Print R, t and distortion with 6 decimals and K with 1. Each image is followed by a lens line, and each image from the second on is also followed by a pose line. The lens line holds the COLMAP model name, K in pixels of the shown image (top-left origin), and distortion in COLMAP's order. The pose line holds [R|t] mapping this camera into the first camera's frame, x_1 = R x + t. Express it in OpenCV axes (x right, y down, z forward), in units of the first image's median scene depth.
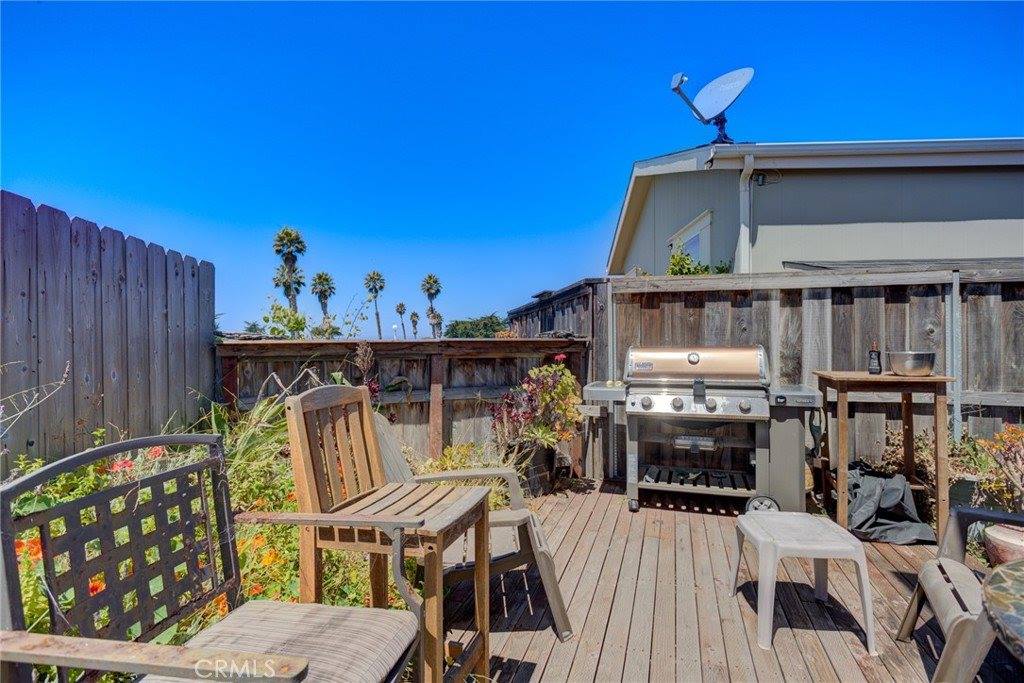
lens RADIAL K [[502.8, 0, 509.6], [0, 502.8, 339.6], [0, 0, 1]] dist [-0.001644, -0.000367]
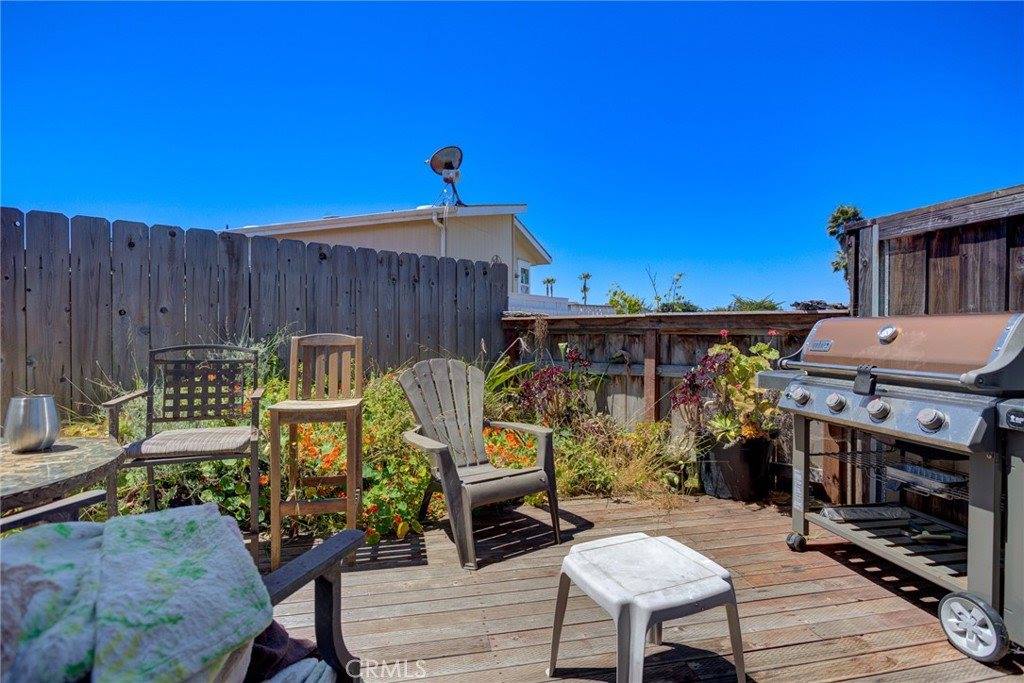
lens RADIAL K [[500.3, 0, 514.3], [0, 500.3, 338.1], [0, 0, 1]] dist [-0.000052, 0.003909]
pose [[0.497689, 0.018902, -0.867150, 0.598196], [-0.003185, 0.999796, 0.019966, 0.028035], [0.867350, -0.007175, 0.497647, 0.278390]]
